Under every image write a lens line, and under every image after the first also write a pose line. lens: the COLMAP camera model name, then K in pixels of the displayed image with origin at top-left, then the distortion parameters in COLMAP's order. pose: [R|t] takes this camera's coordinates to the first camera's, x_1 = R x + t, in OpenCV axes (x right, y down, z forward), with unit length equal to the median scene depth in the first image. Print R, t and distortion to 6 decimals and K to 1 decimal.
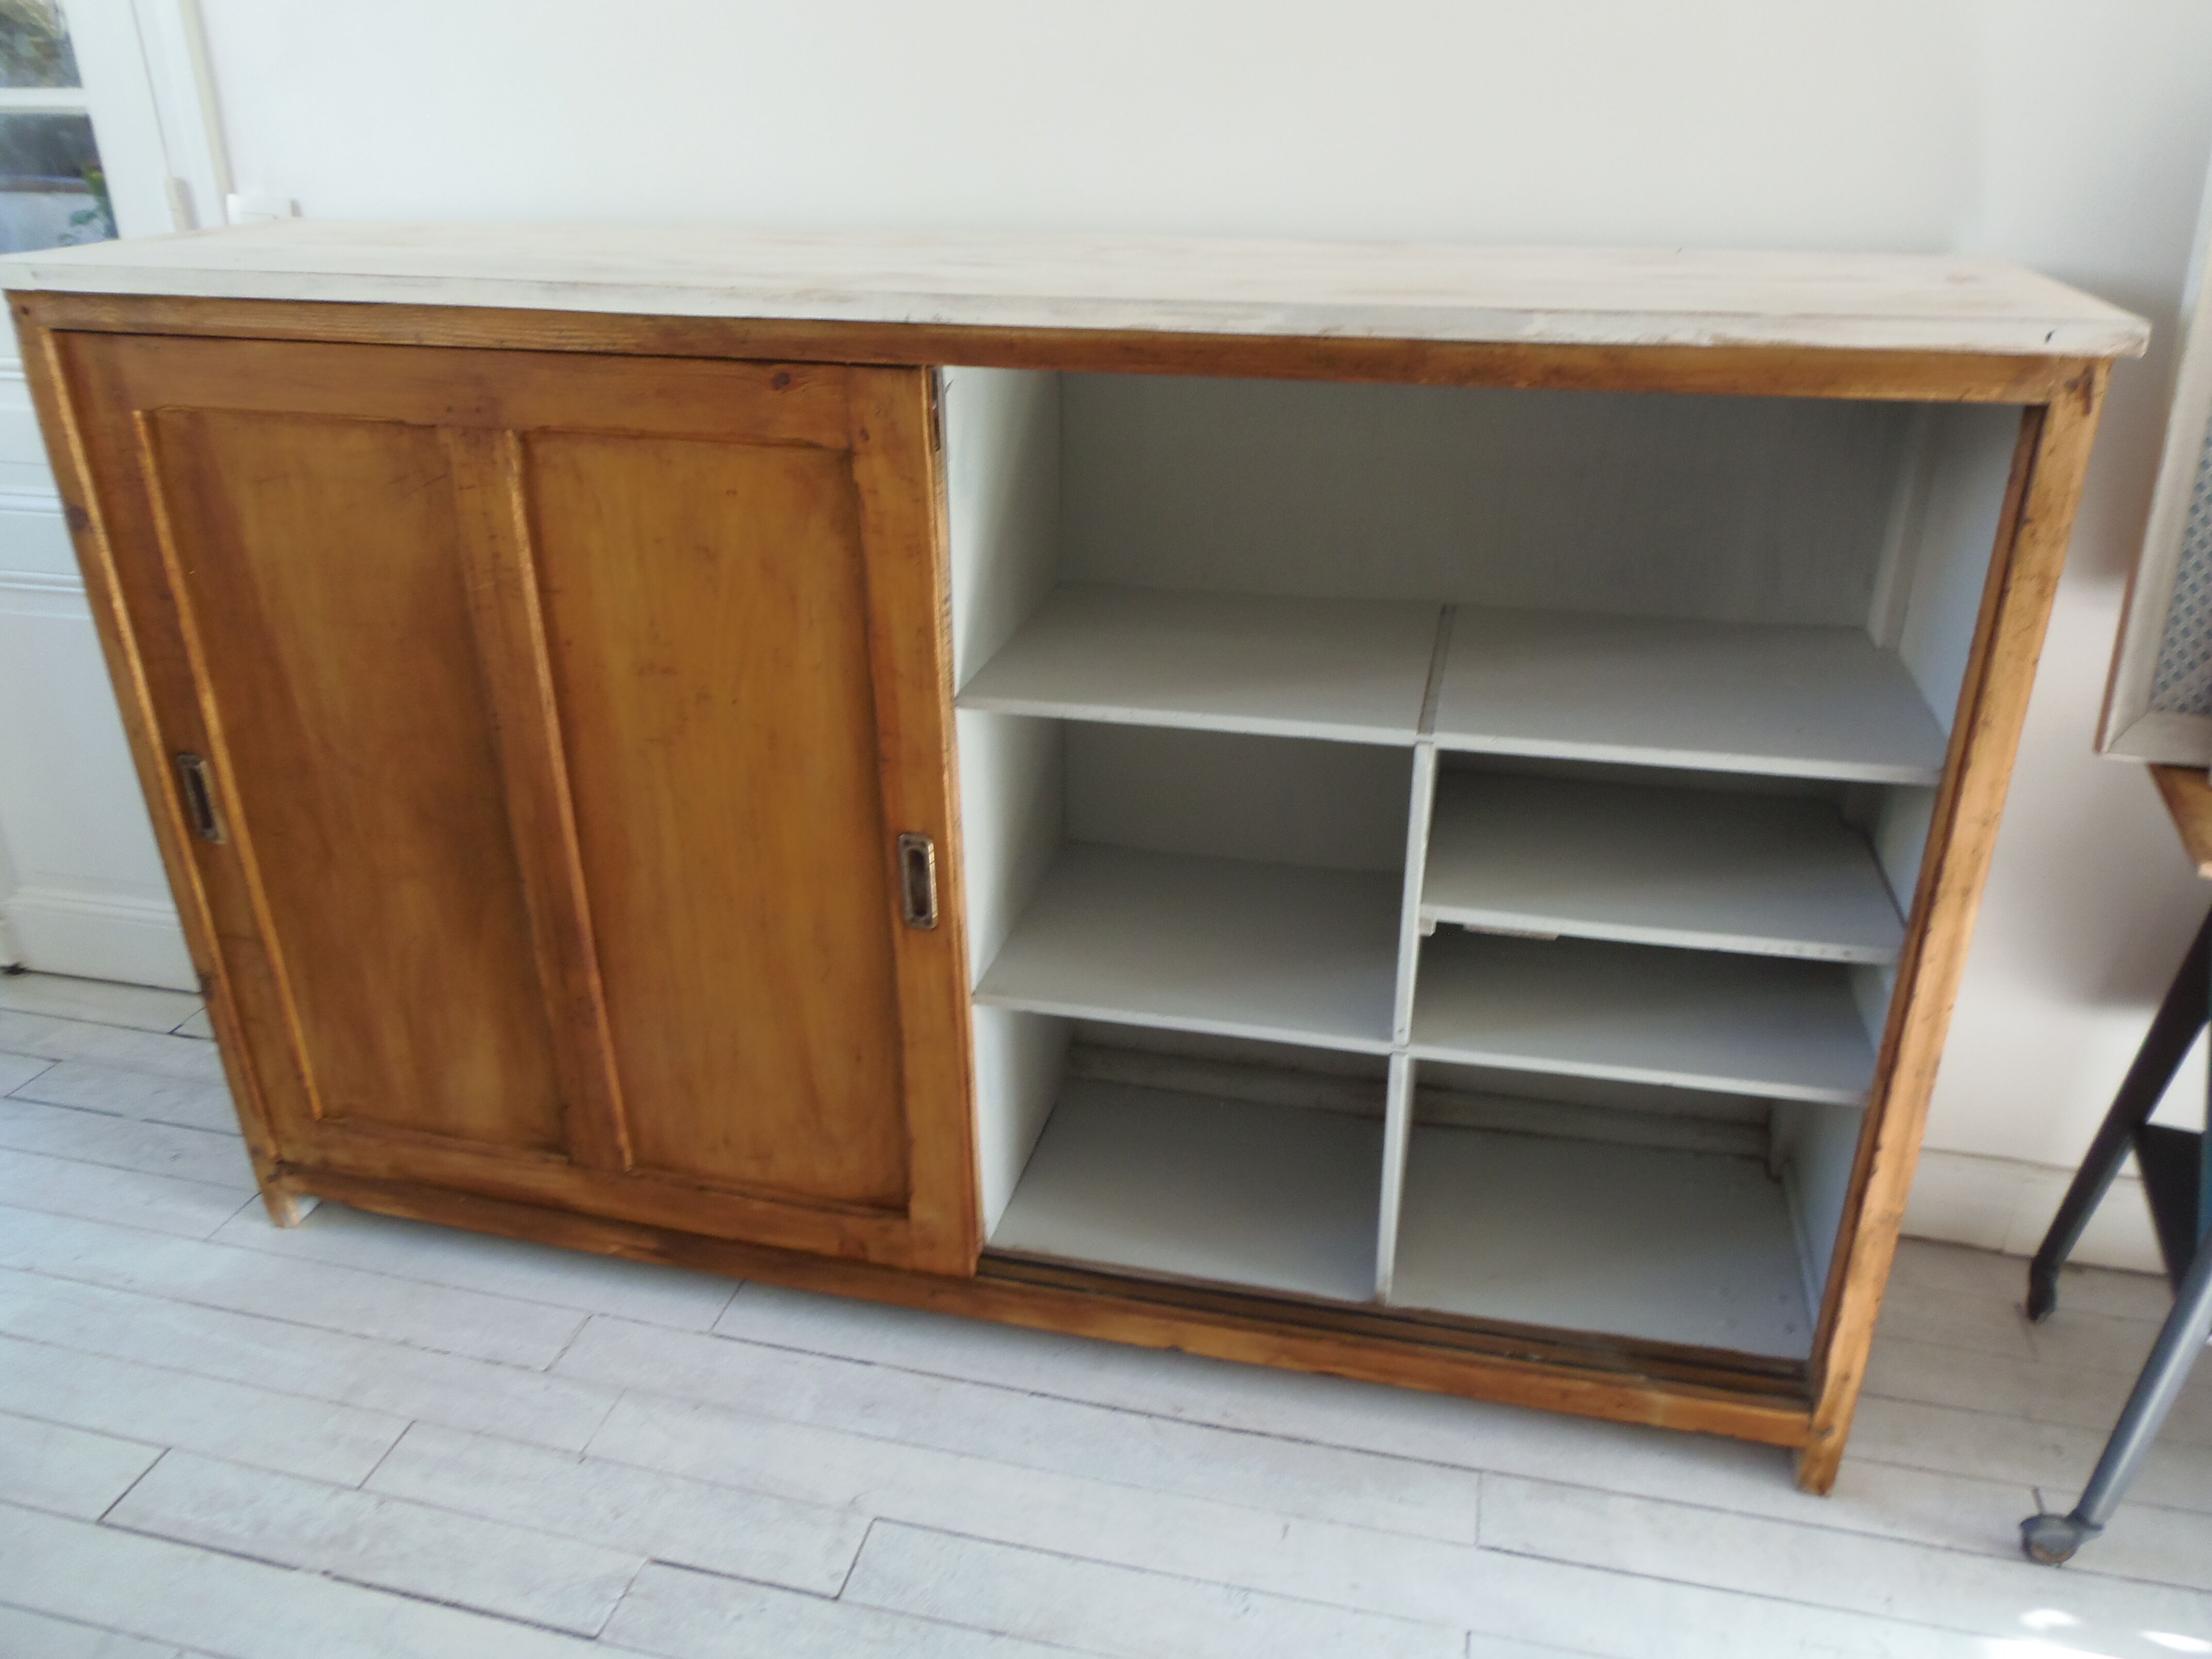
lens RADIAL K [[1561.1, 0, 1173.4], [0, 1561.1, 766.2], [0, 0, 1]] dist [-0.014131, -0.055766]
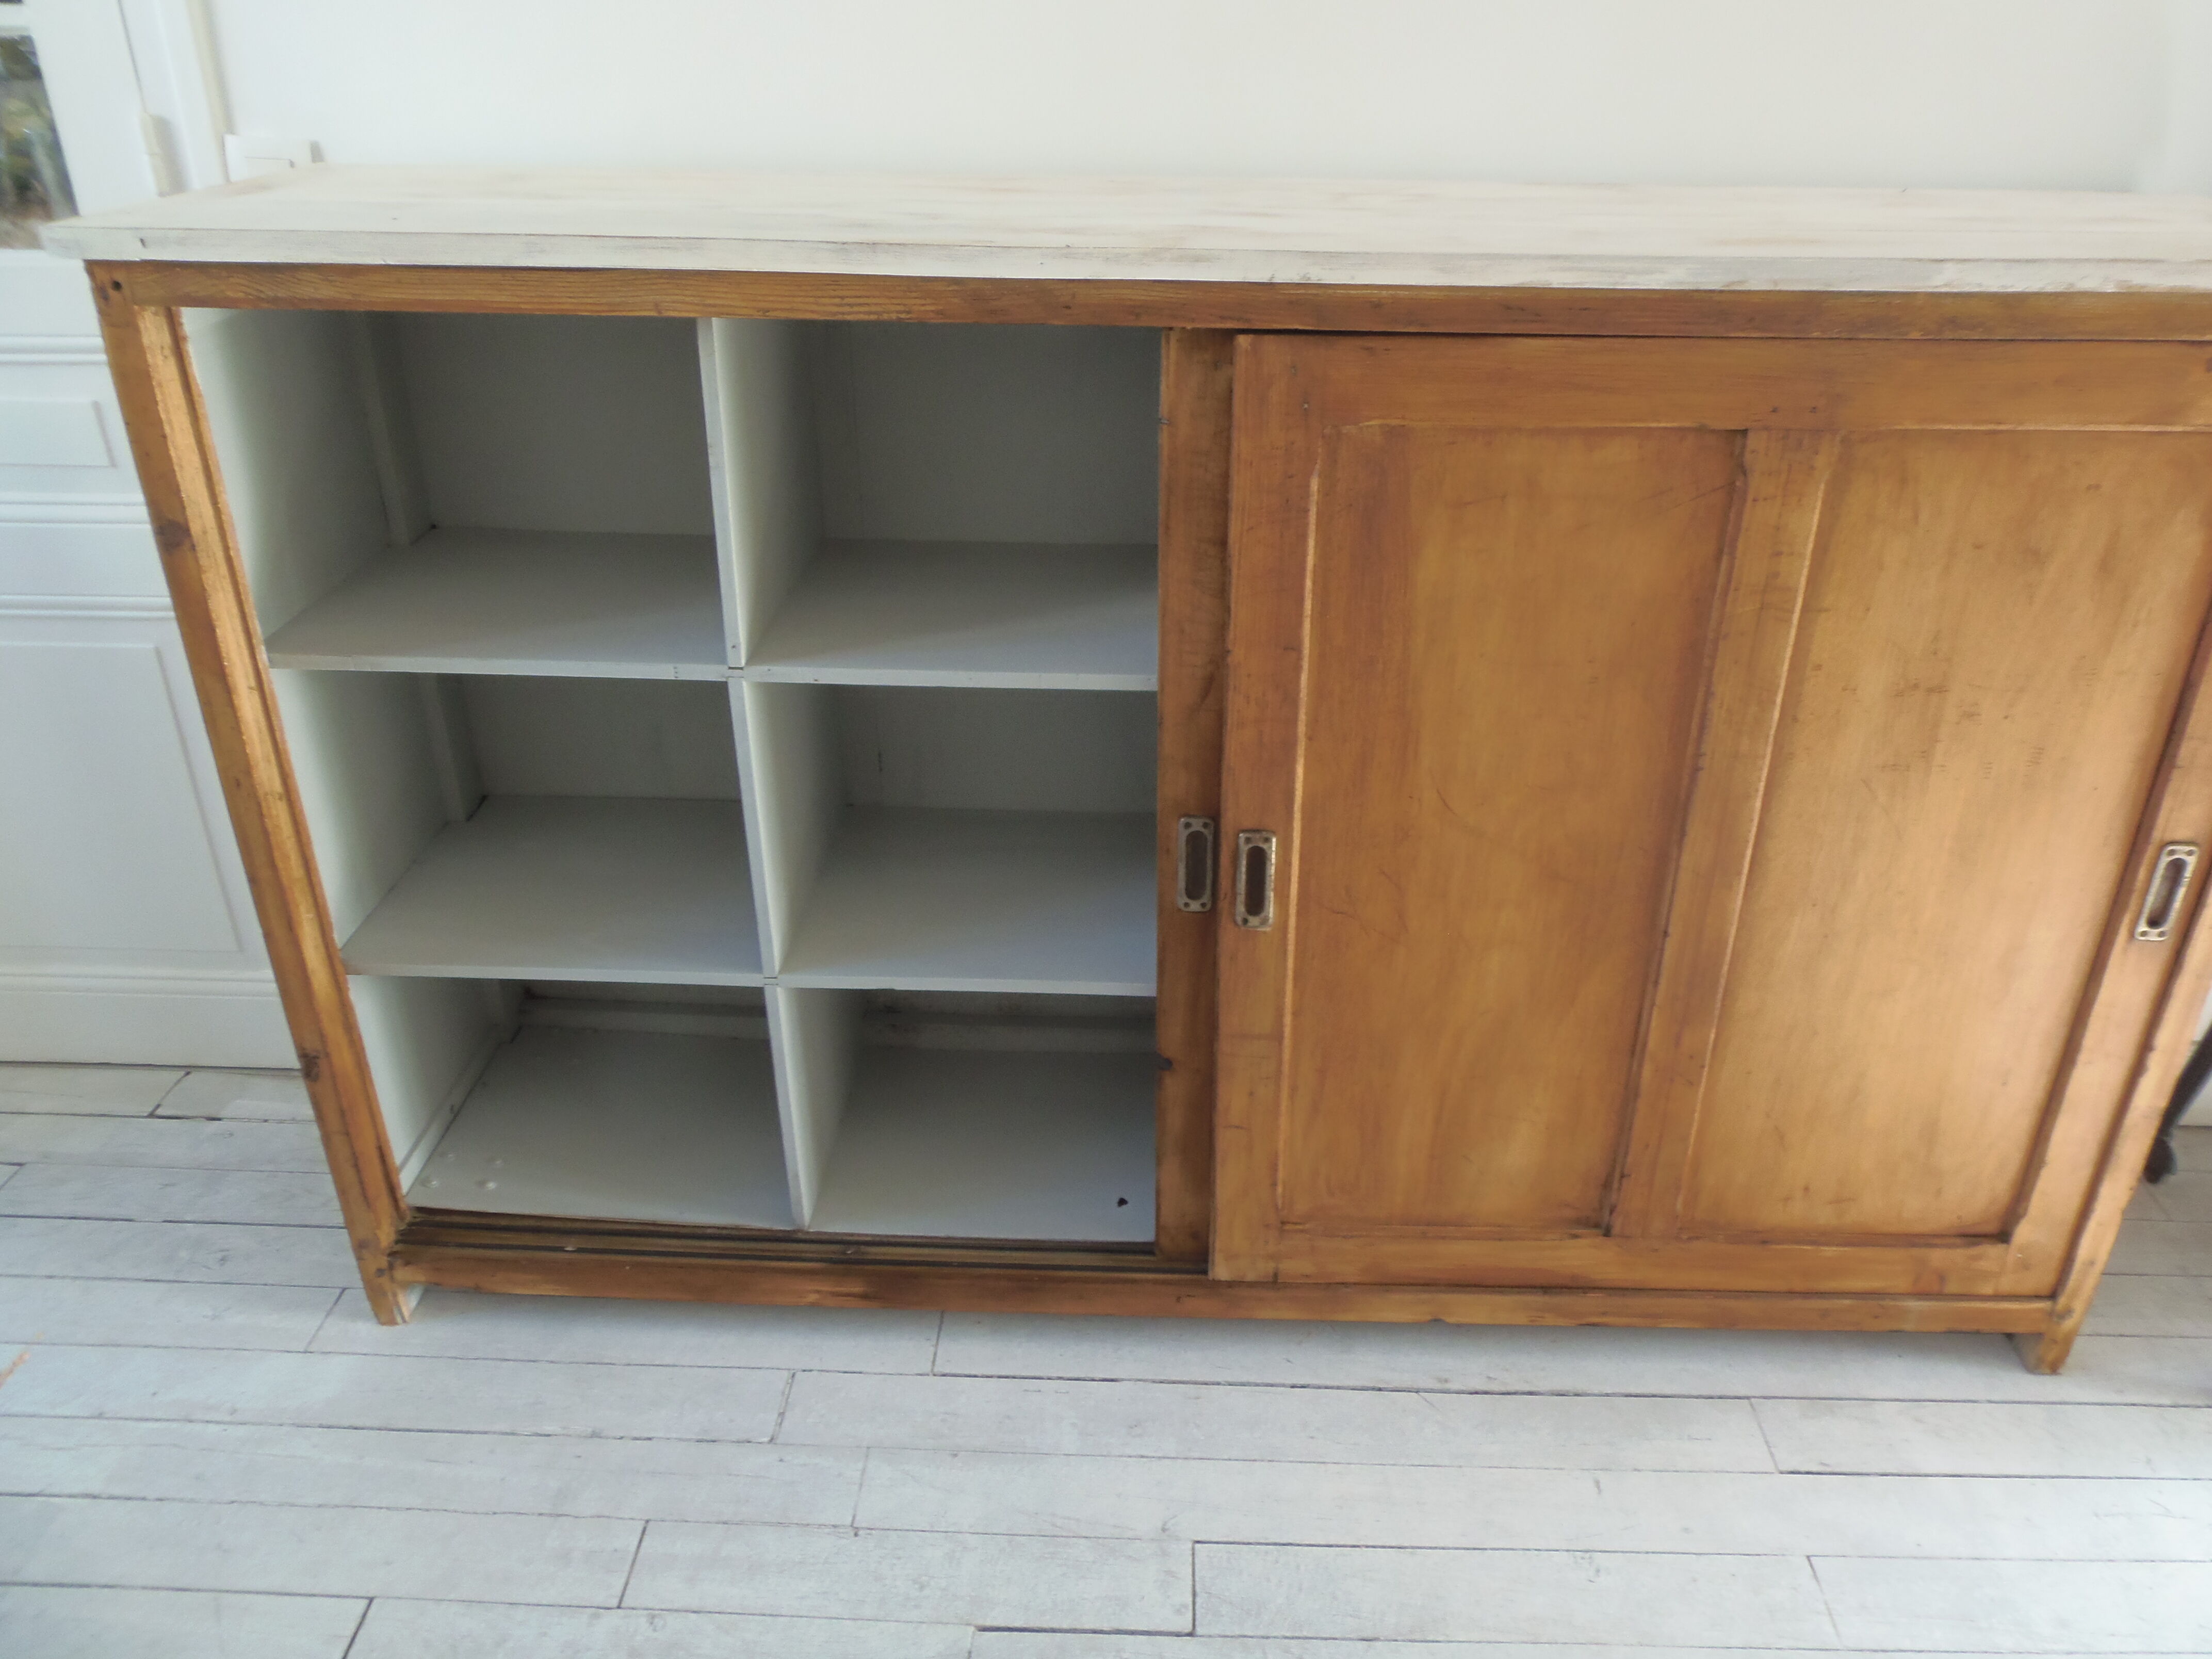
lens RADIAL K [[1543.0, 0, 1109.5], [0, 1543.0, 768.2], [0, 0, 1]] dist [-0.014012, 0.005817]
pose [[0.984246, -0.087059, 0.153887, -0.823204], [0.082749, 0.995983, 0.034211, -0.075252], [-0.156248, -0.020938, 0.987496, 0.166321]]
